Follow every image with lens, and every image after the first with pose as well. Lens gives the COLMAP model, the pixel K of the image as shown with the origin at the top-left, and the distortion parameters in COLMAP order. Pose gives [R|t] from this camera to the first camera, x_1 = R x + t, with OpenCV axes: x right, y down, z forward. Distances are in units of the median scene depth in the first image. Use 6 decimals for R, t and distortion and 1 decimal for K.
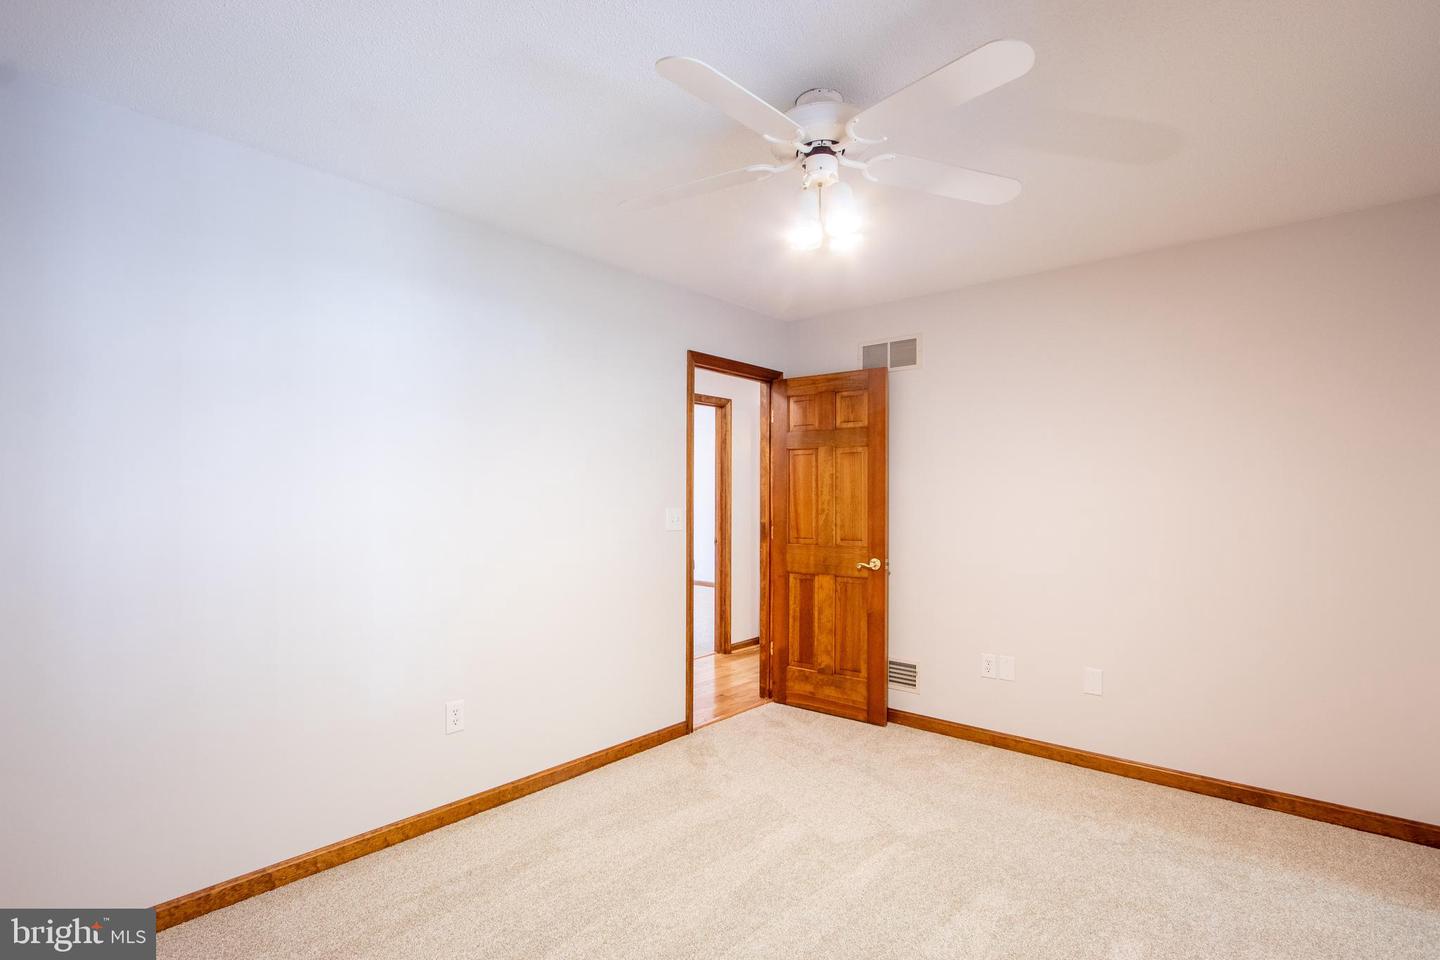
lens RADIAL K [[675.5, 0, 710.8], [0, 675.5, 476.5], [0, 0, 1]] dist [-0.021867, 0.001137]
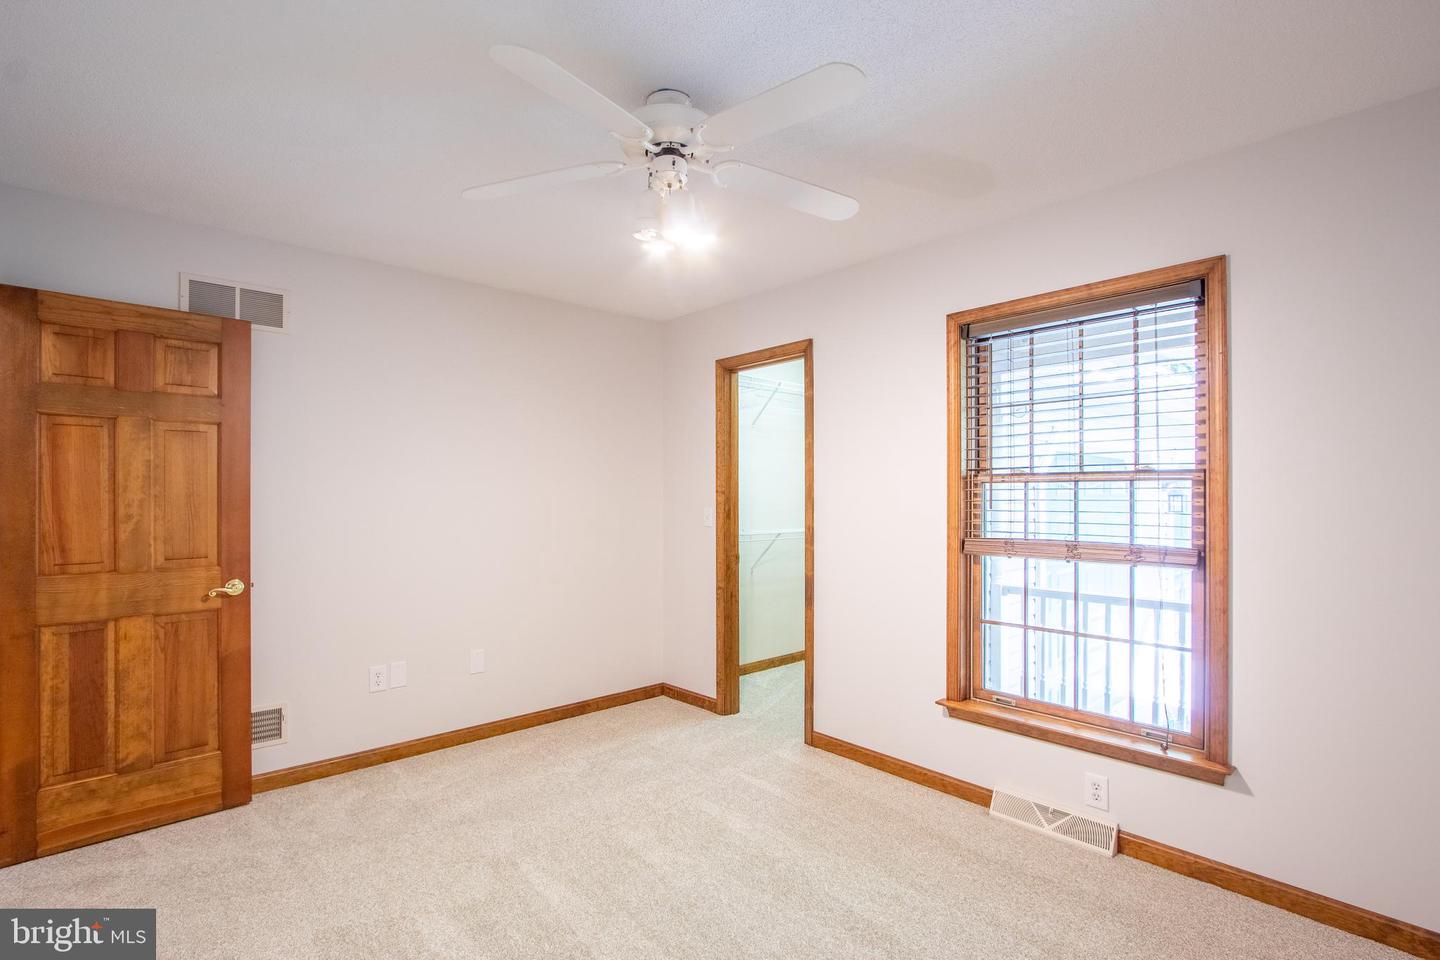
lens RADIAL K [[675.5, 0, 710.8], [0, 675.5, 476.5], [0, 0, 1]] dist [-0.021867, 0.001137]
pose [[0.125756, 0.026824, 0.991698, -0.396992], [-0.027550, 0.999343, -0.023538, 0.012305], [-0.991679, -0.024361, 0.126413, 0.386812]]
